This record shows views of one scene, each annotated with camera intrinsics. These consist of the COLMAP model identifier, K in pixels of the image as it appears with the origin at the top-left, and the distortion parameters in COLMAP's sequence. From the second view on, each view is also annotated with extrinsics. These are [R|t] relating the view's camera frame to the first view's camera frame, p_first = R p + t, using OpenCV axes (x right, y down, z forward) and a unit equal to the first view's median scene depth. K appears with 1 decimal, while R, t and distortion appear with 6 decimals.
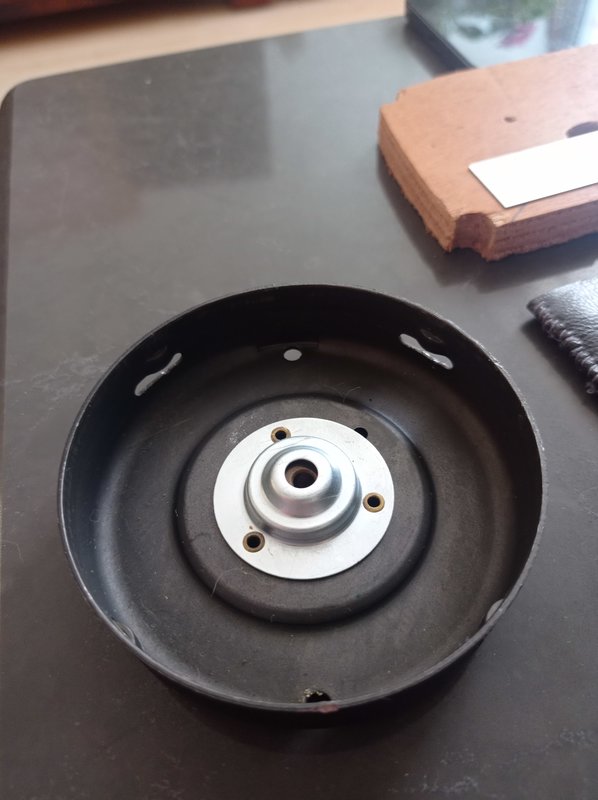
lens RADIAL K [[633.0, 0, 301.4], [0, 633.0, 403.1], [0, 0, 1]] dist [-0.055236, 0.011971]
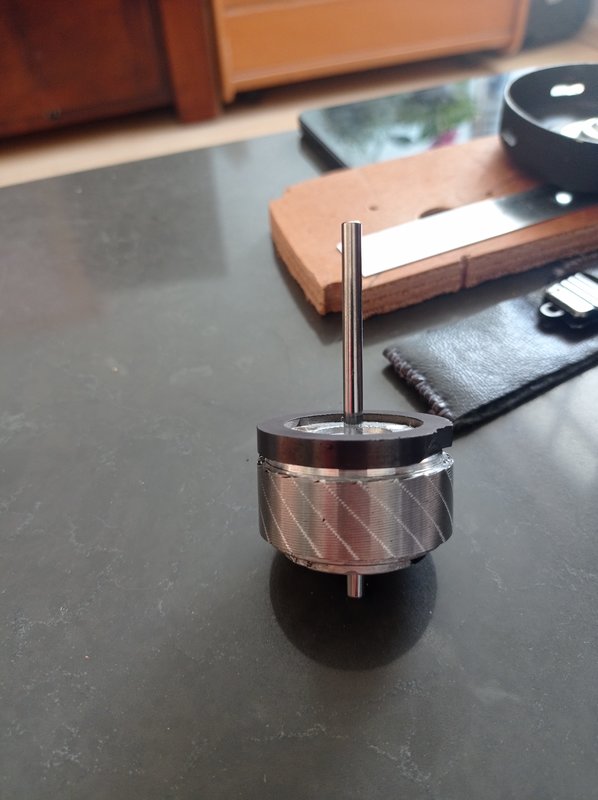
lens RADIAL K [[633.0, 0, 296.9], [0, 633.0, 397.5], [0, 0, 1]] dist [-0.055236, 0.011971]
pose [[0.997338, -0.052455, 0.050642, 0.118632], [0.059420, 0.987261, -0.147597, 0.092011], [-0.042255, 0.150213, 0.987750, -0.170649]]
